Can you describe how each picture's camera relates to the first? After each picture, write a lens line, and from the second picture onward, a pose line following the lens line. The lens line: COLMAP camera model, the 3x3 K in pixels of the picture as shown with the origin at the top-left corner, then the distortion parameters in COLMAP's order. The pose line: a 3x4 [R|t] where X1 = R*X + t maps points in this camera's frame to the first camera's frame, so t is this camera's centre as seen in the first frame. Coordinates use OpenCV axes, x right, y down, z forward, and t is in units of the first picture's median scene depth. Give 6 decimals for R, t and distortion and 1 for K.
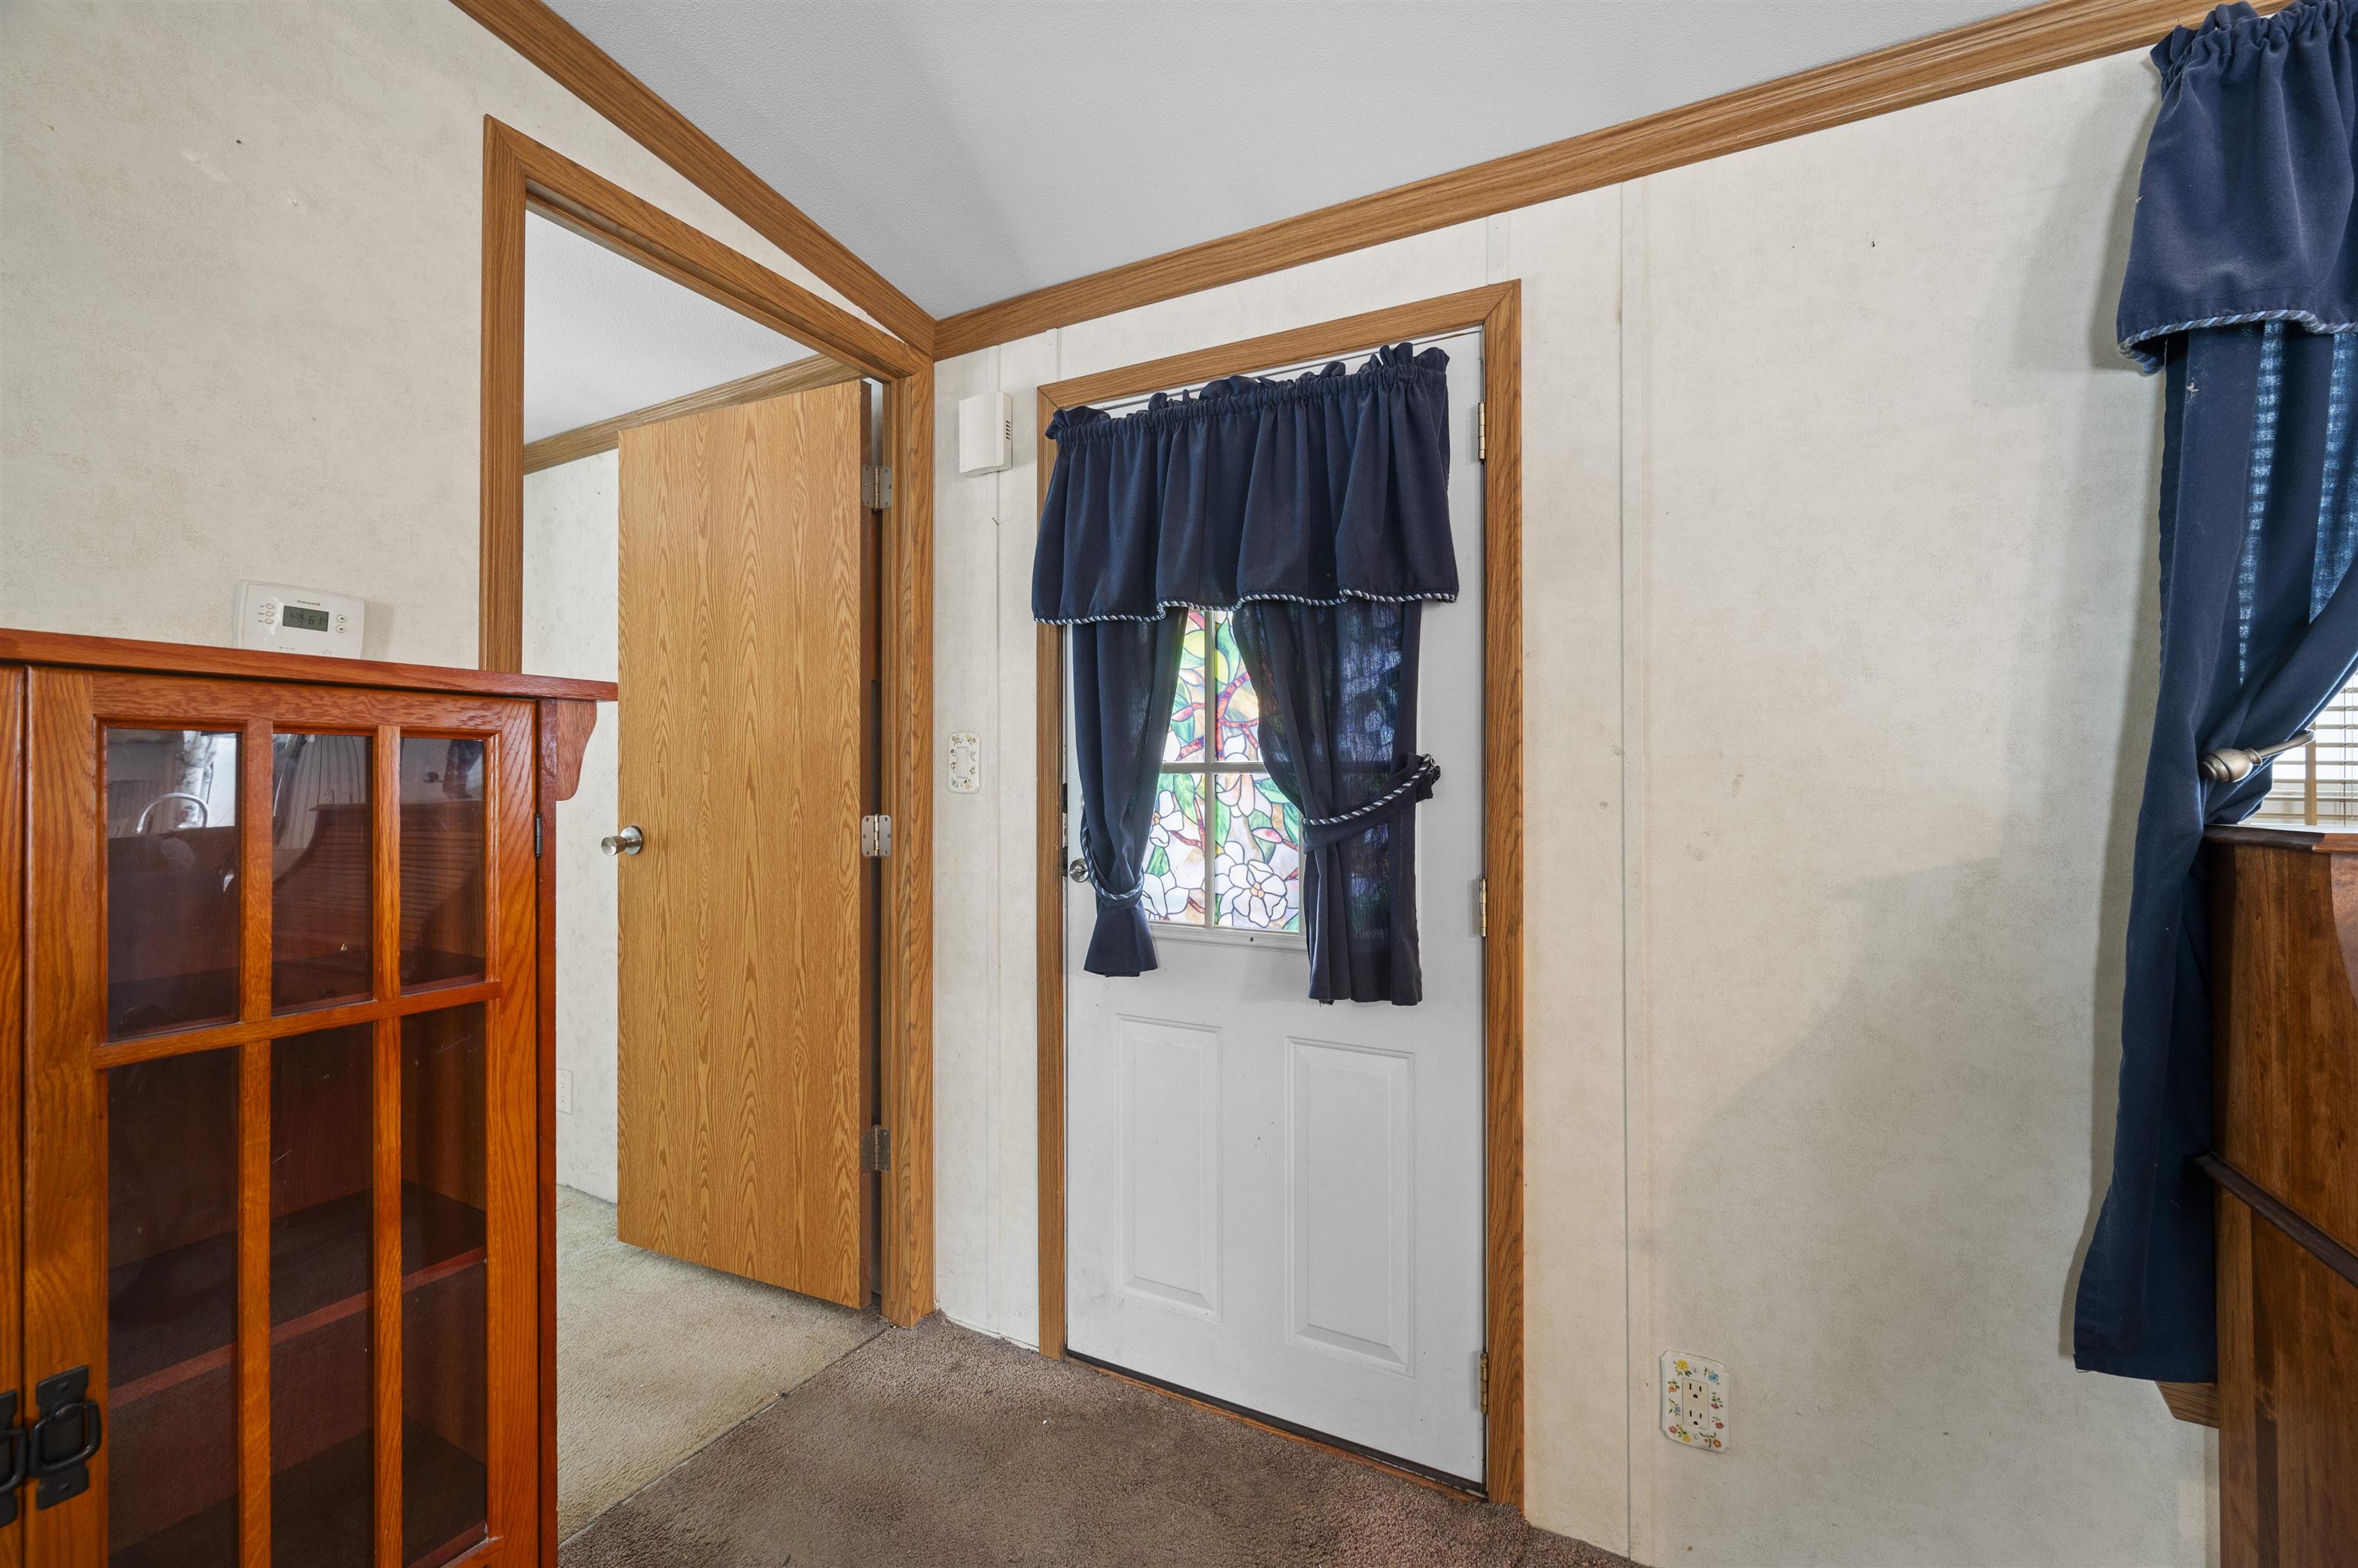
lens RADIAL K [[963.4, 0, 1180.2], [0, 963.4, 779.2], [0, 0, 1]] dist [0.000219, -0.000030]
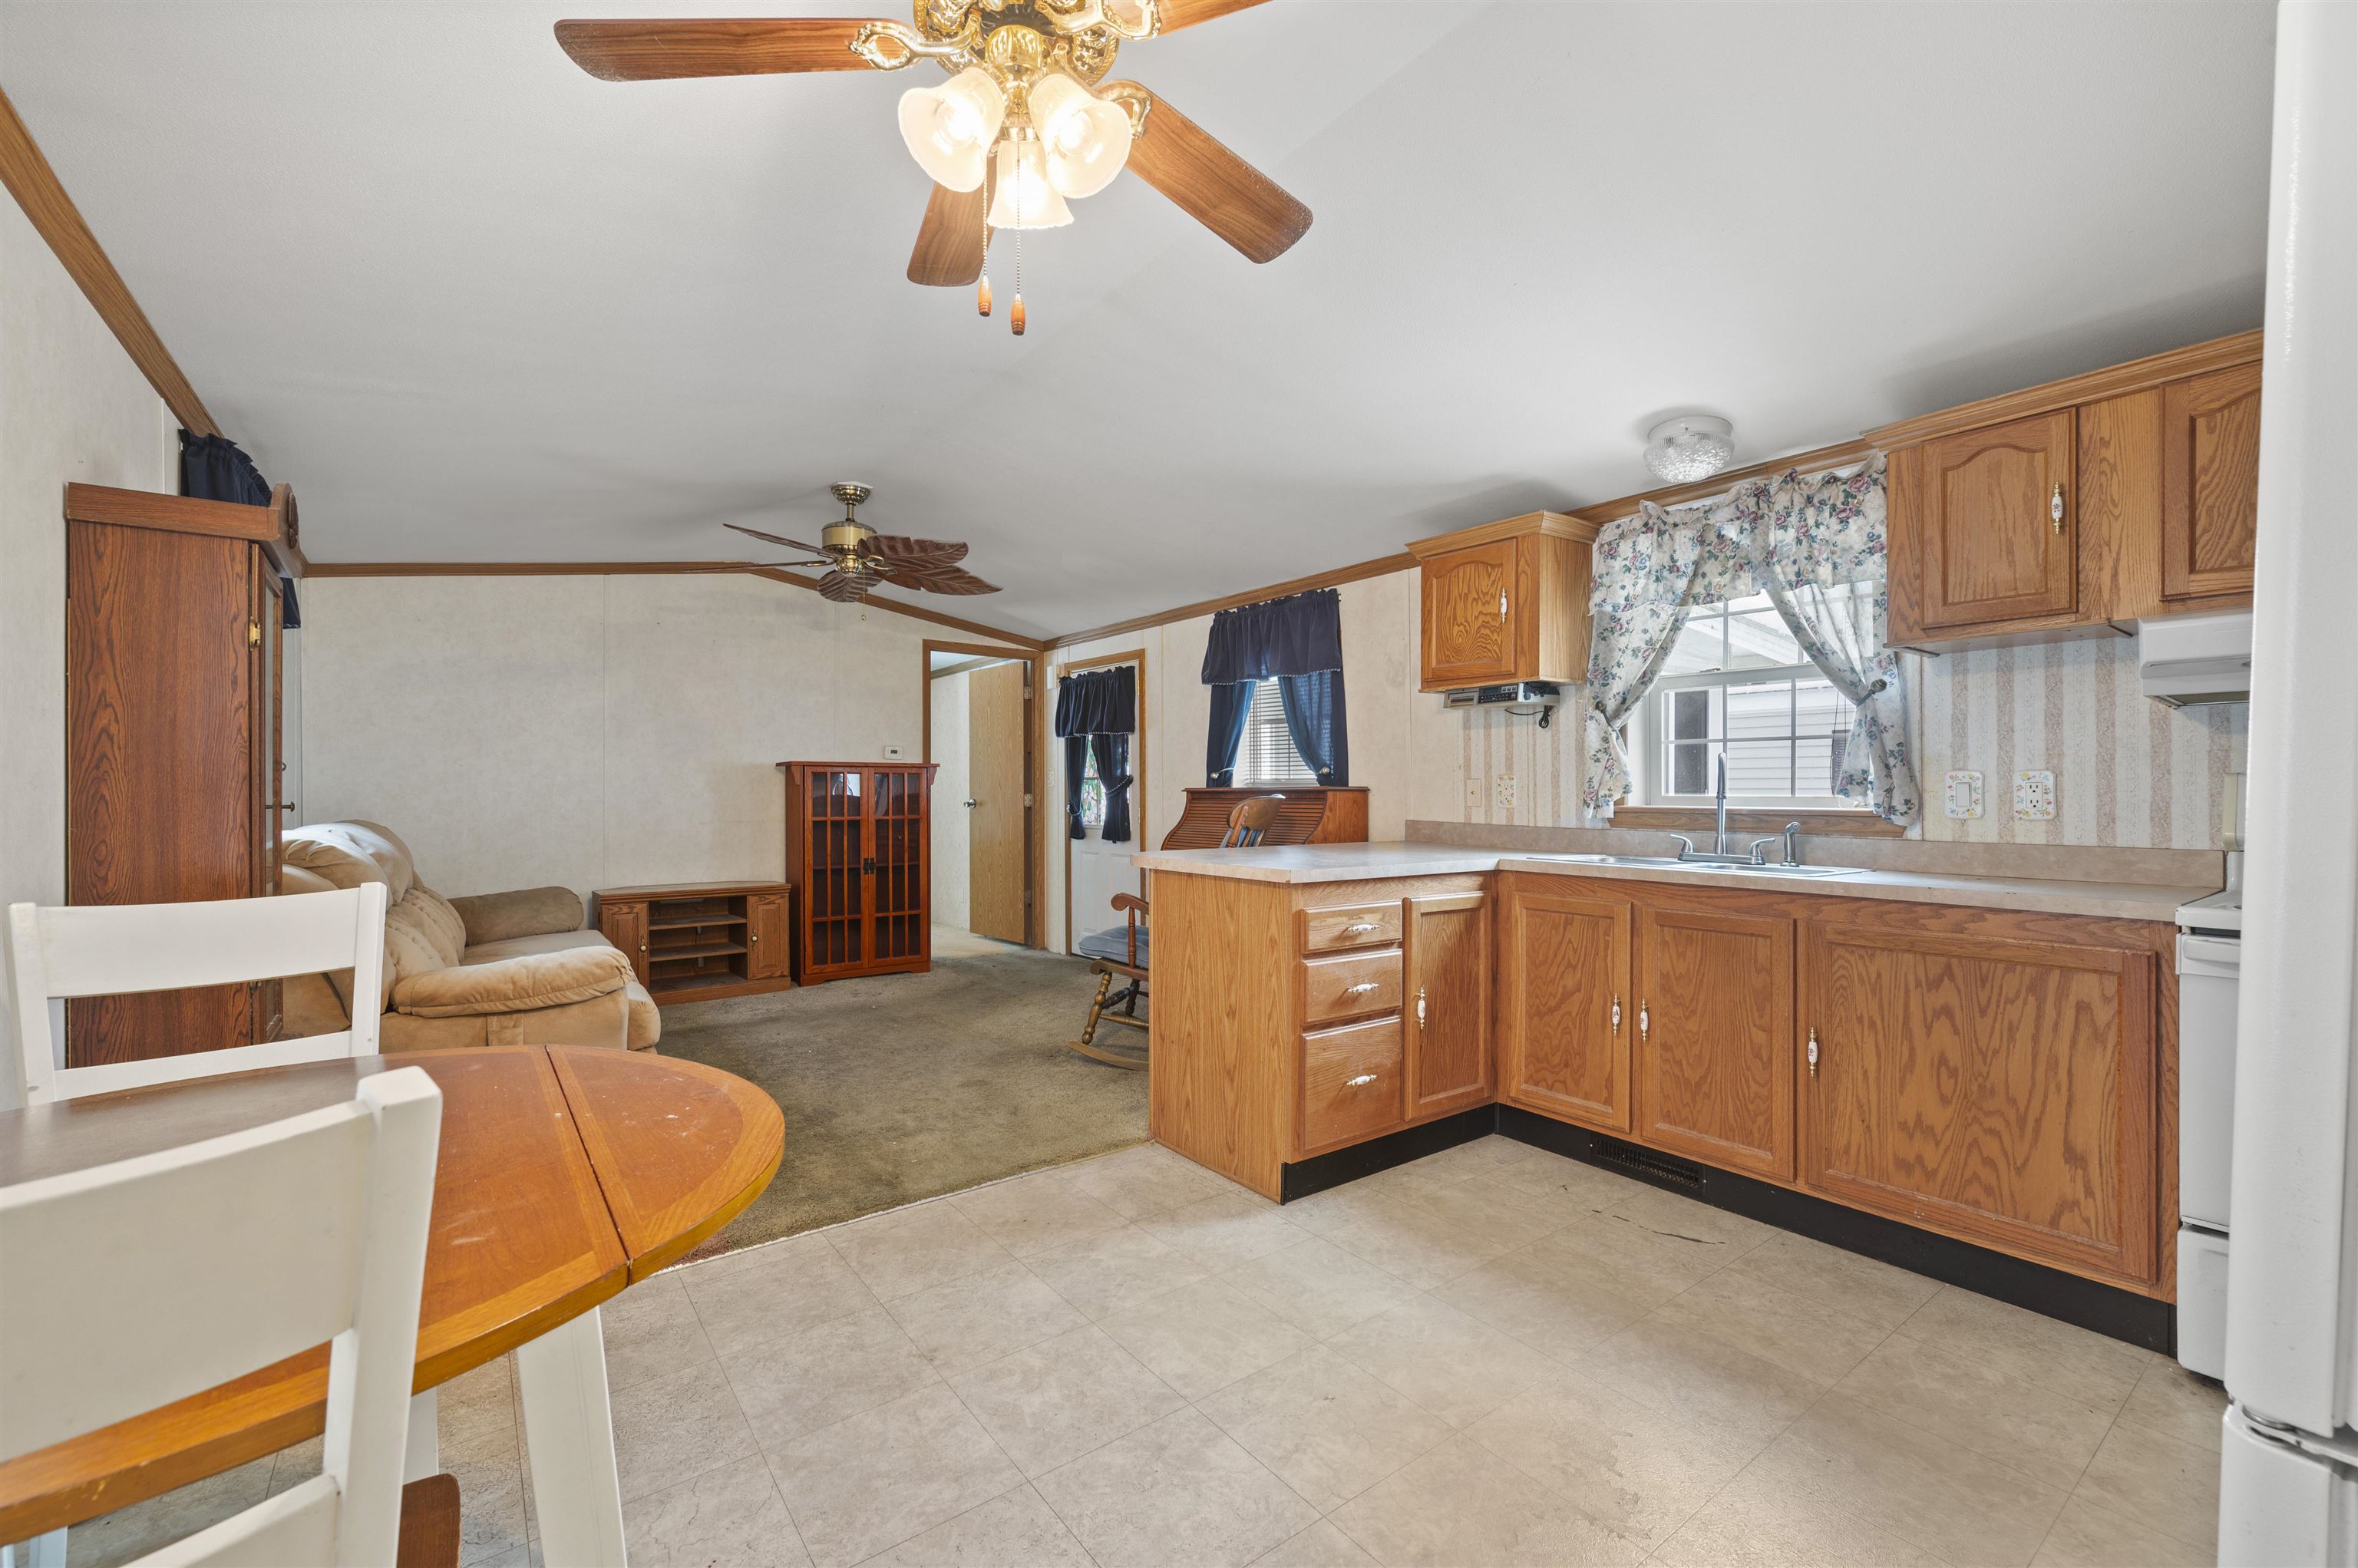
lens RADIAL K [[975.6, 0, 1179.0], [0, 975.6, 784.0], [0, 0, 1]] dist [-0.001194, -0.000278]
pose [[0.908278, -0.007554, -0.418299, 1.751411], [0.004646, 0.999957, -0.007970, 0.038777], [0.418341, 0.005295, 0.908274, -2.041642]]
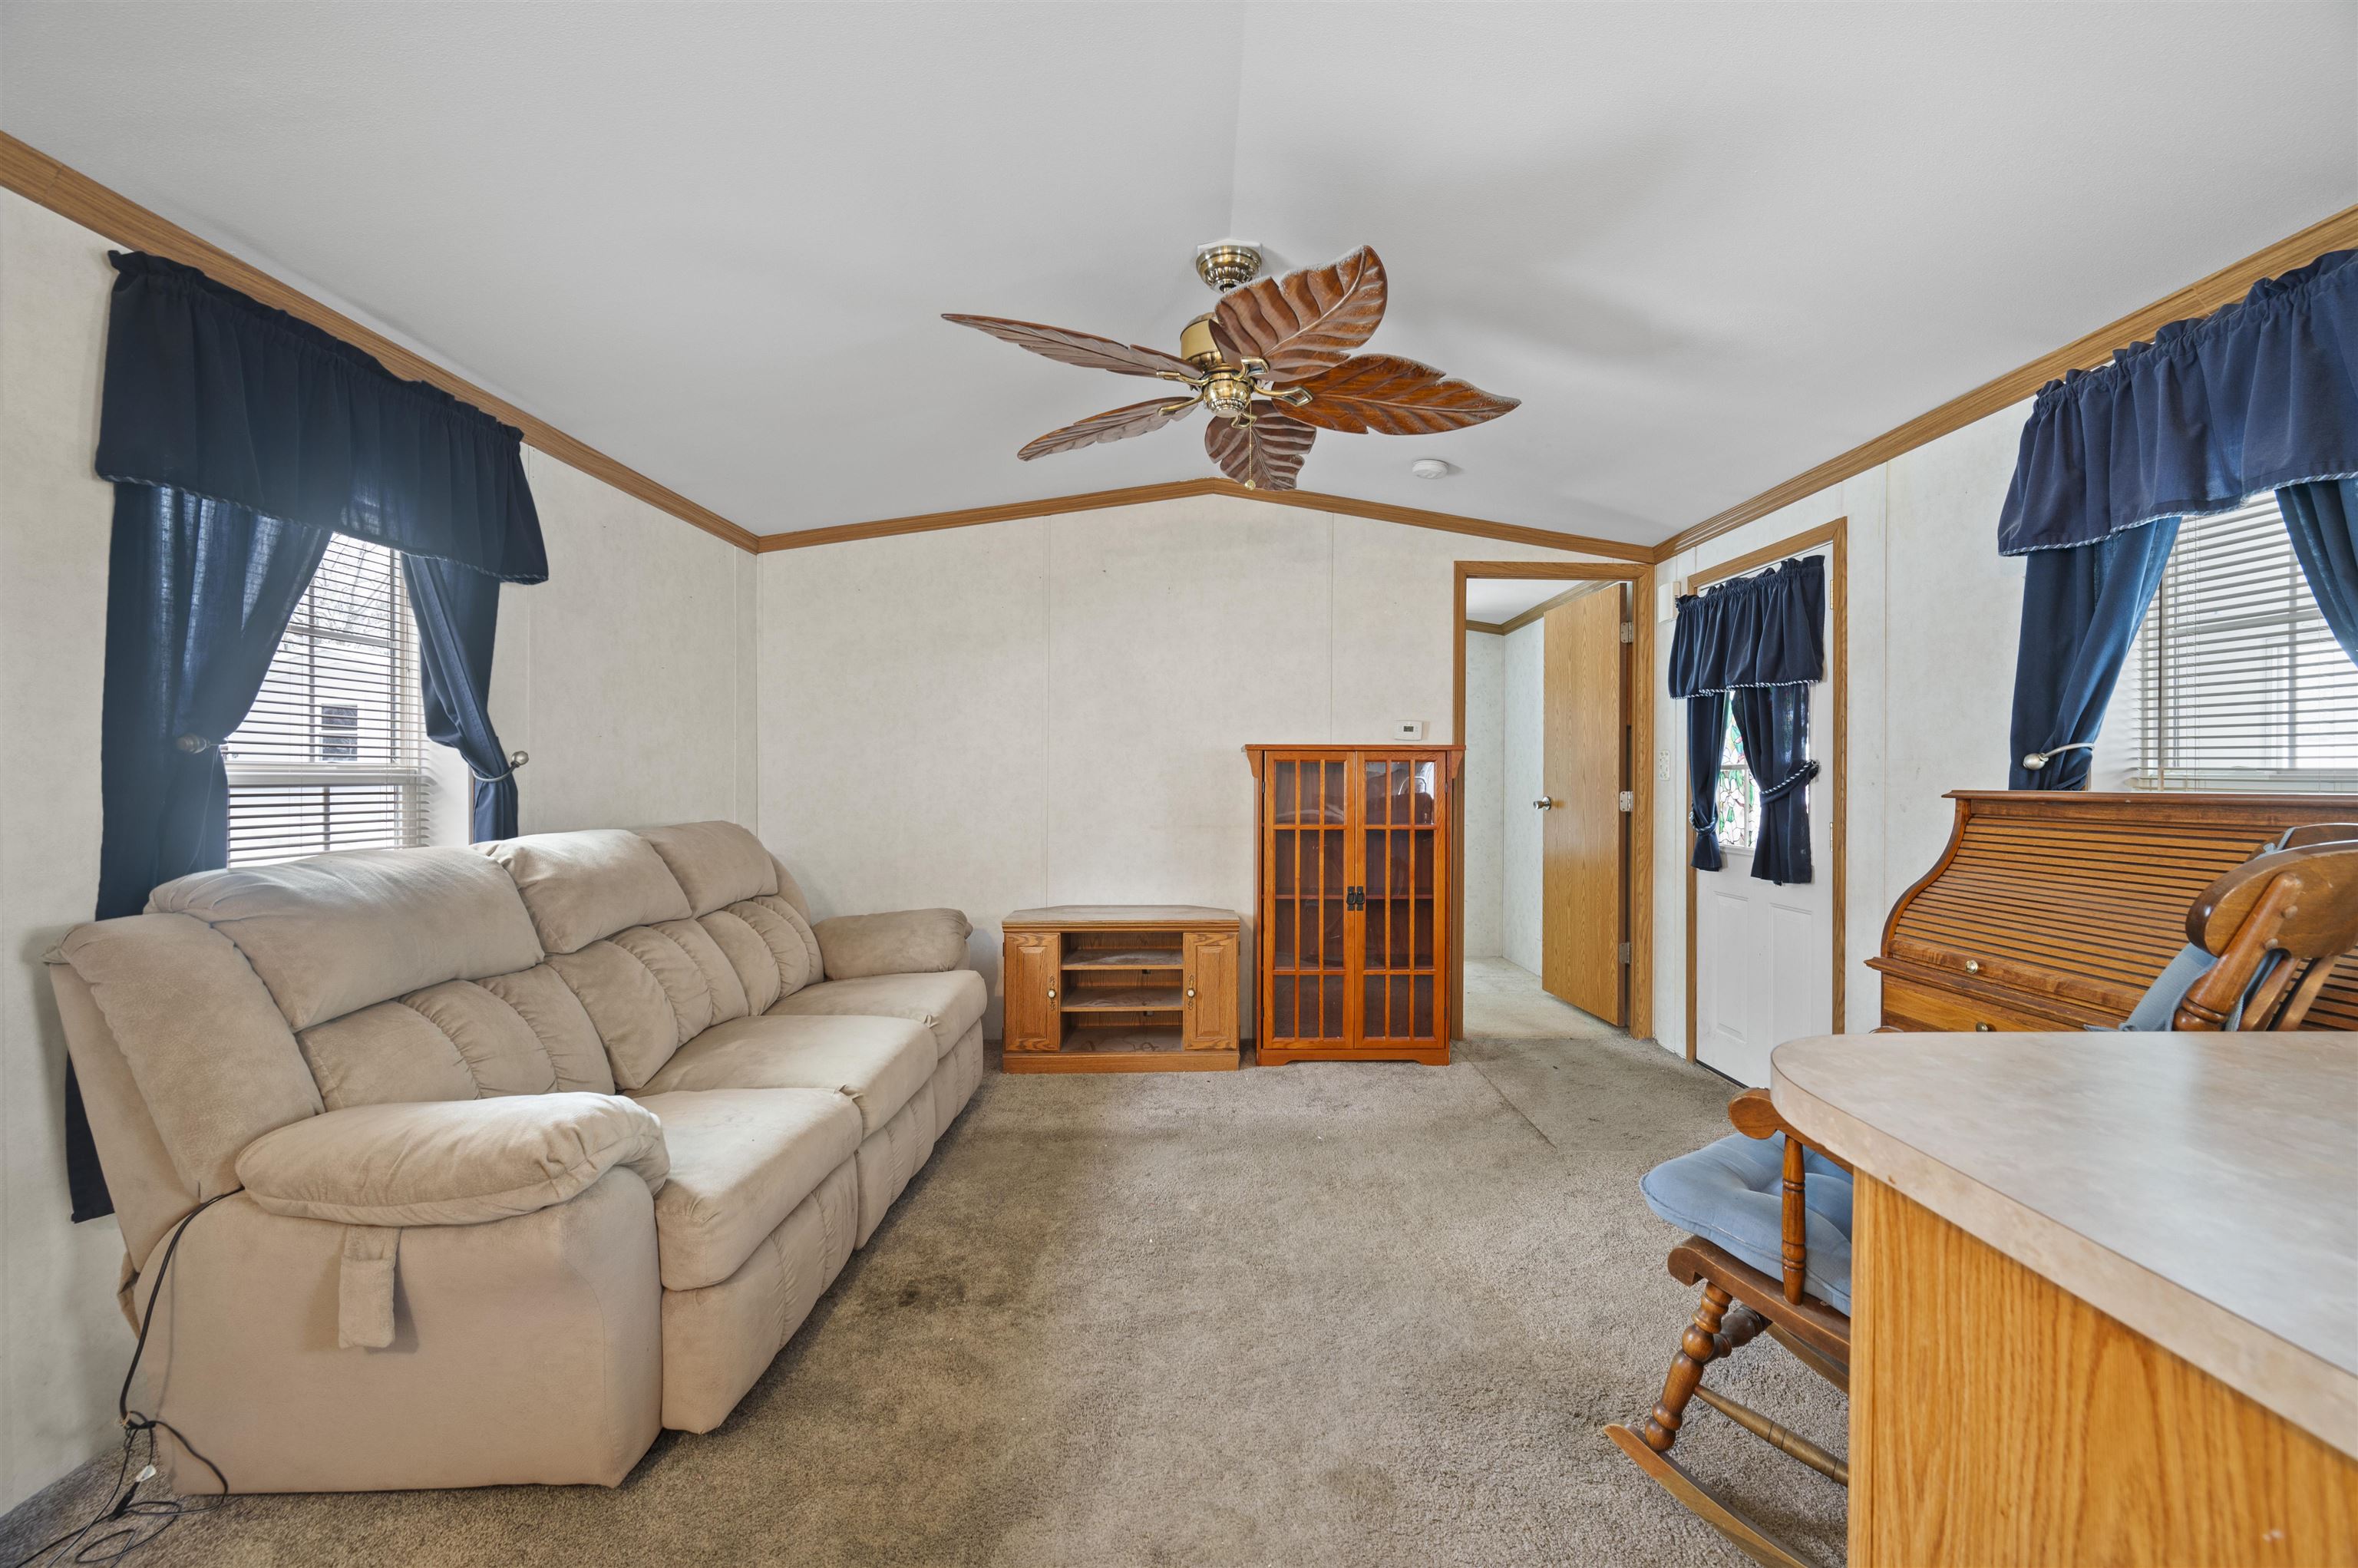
lens RADIAL K [[965.5, 0, 1209.2], [0, 965.5, 785.7], [0, 0, 1]] dist [-0.002234, -0.000198]
pose [[0.496452, 0.006161, -0.868042, 1.193976], [-0.000368, 0.999976, 0.006887, 0.014323], [0.868064, -0.003100, 0.496442, -0.927452]]
